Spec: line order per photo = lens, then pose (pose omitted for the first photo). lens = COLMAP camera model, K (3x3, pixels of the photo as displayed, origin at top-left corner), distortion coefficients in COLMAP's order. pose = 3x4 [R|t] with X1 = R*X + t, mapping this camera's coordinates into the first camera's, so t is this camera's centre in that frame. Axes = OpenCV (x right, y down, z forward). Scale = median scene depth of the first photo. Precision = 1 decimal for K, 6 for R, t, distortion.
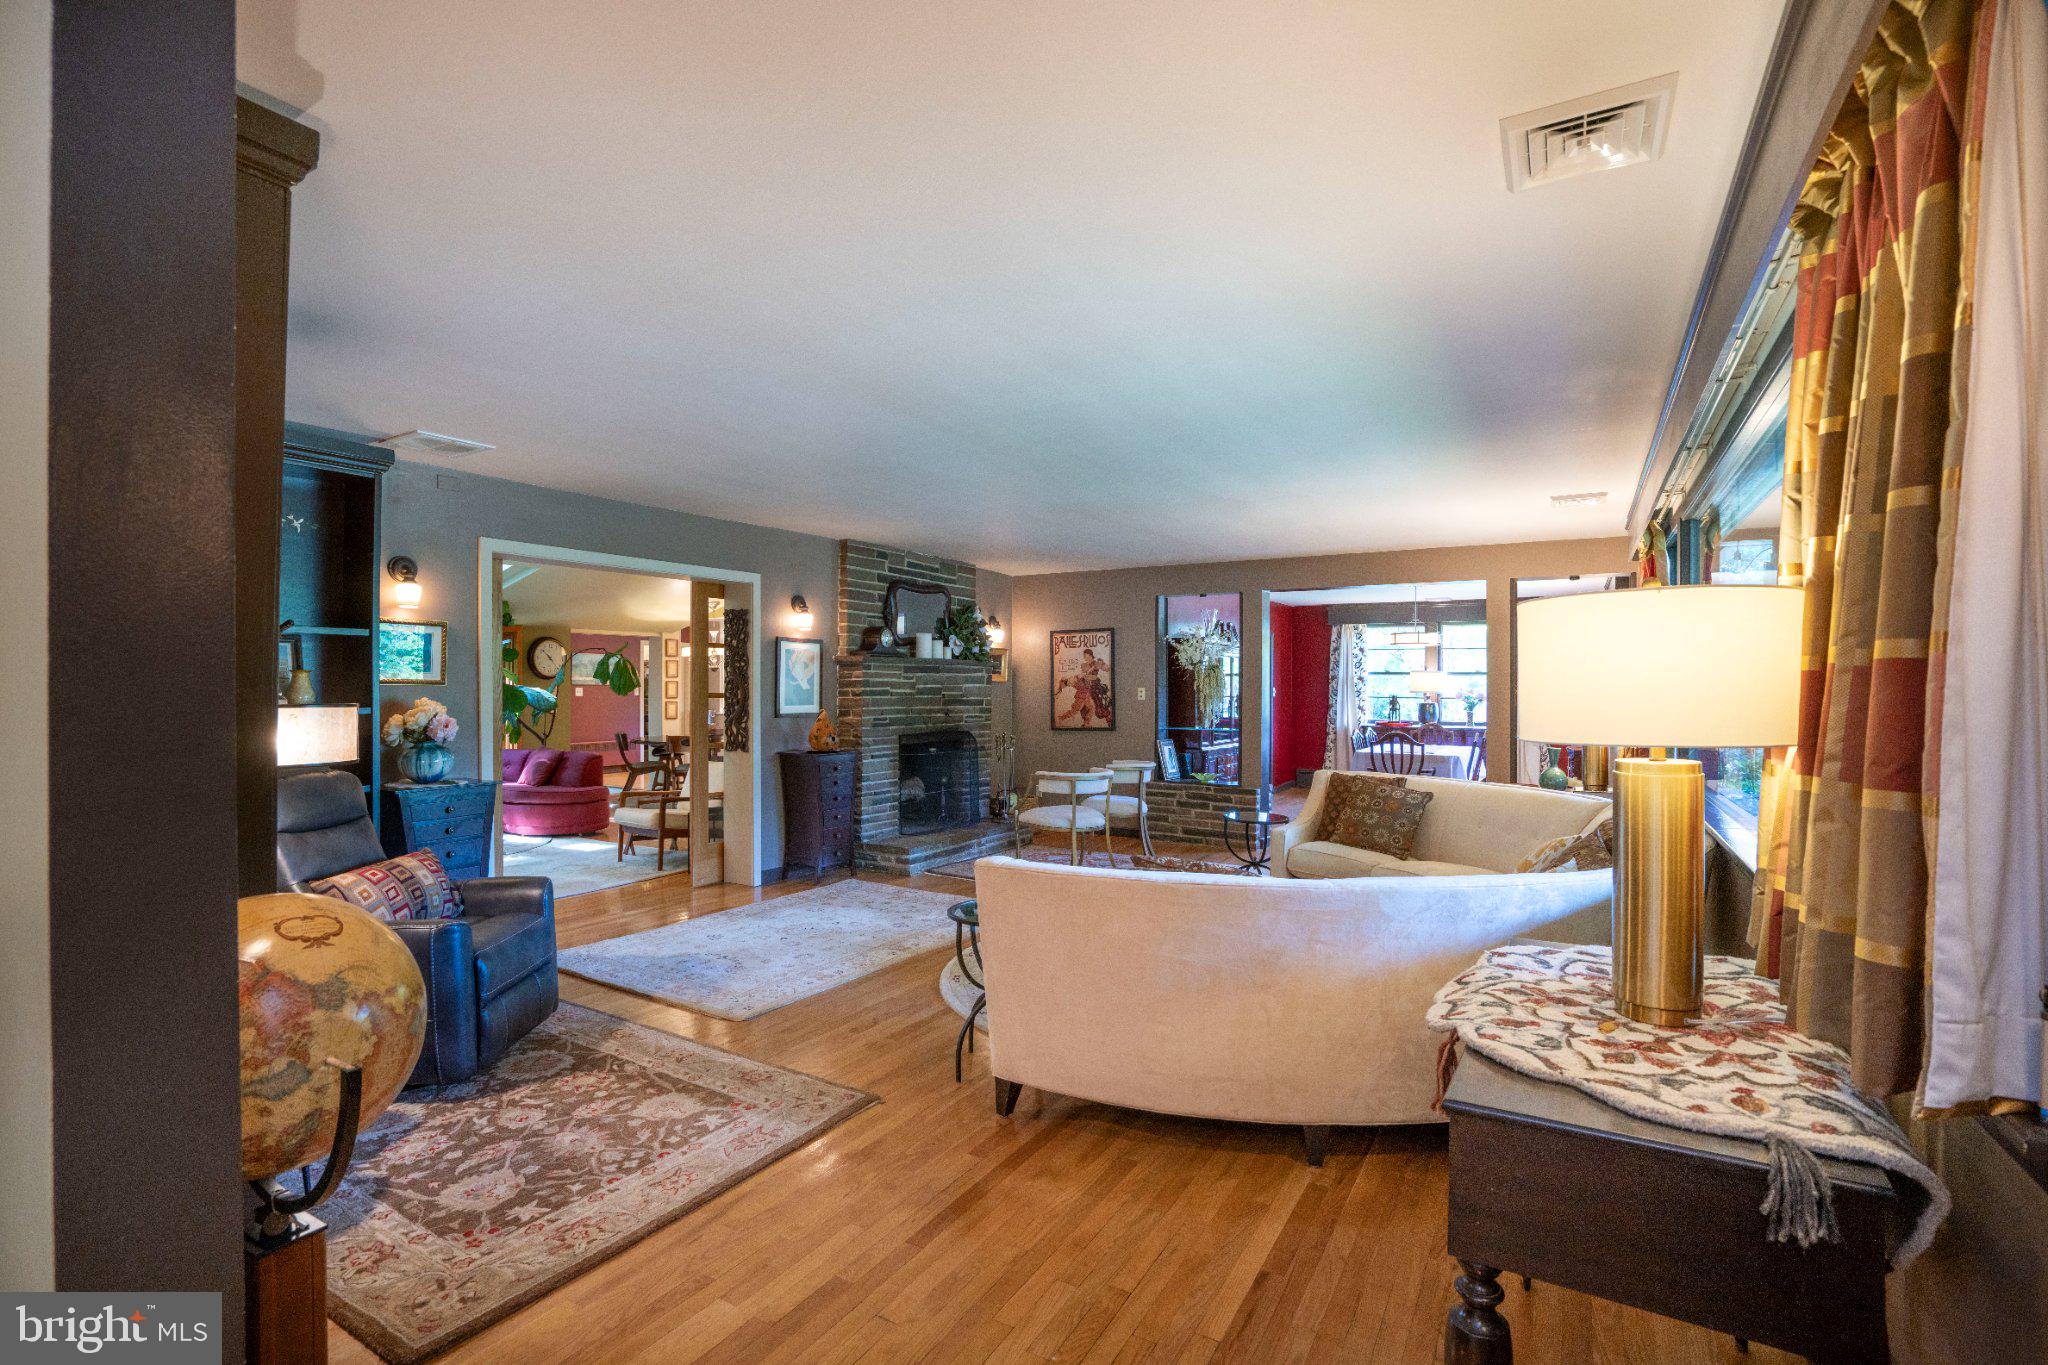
lens RADIAL K [[945.3, 0, 1025.0], [0, 945.3, 685.8], [0, 0, 1]] dist [-0.063245, 0.026075]
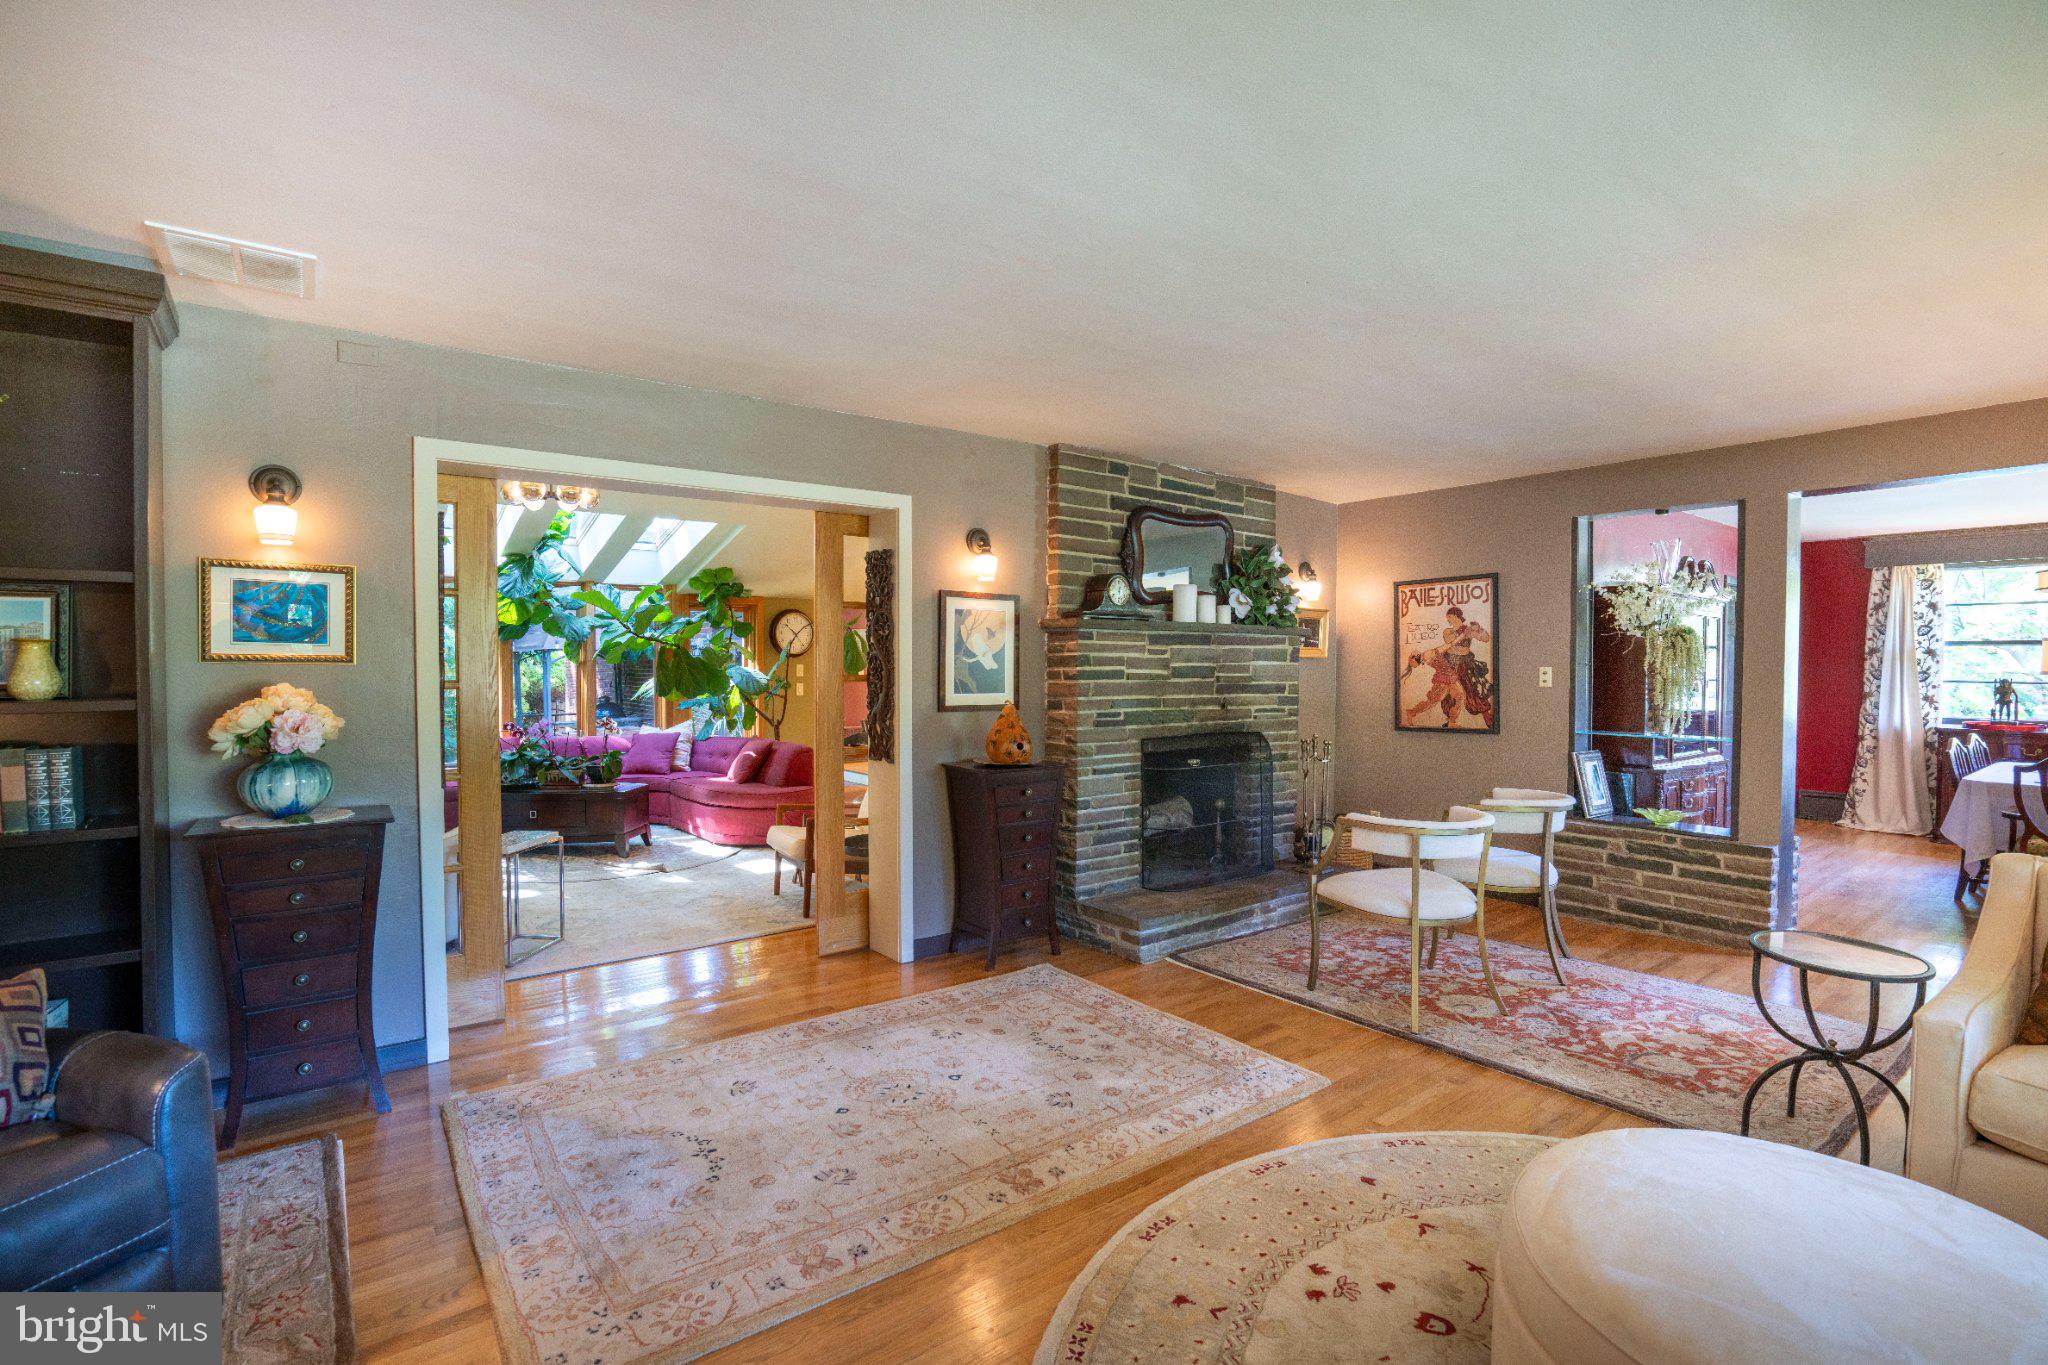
lens RADIAL K [[945.3, 0, 1025.0], [0, 945.3, 685.8], [0, 0, 1]] dist [-0.063245, 0.026075]
pose [[0.930480, 0.006636, -0.366282, 0.031425], [0.001466, 0.999761, 0.021836, 0.000778], [0.366339, -0.020855, 0.930248, 0.335701]]
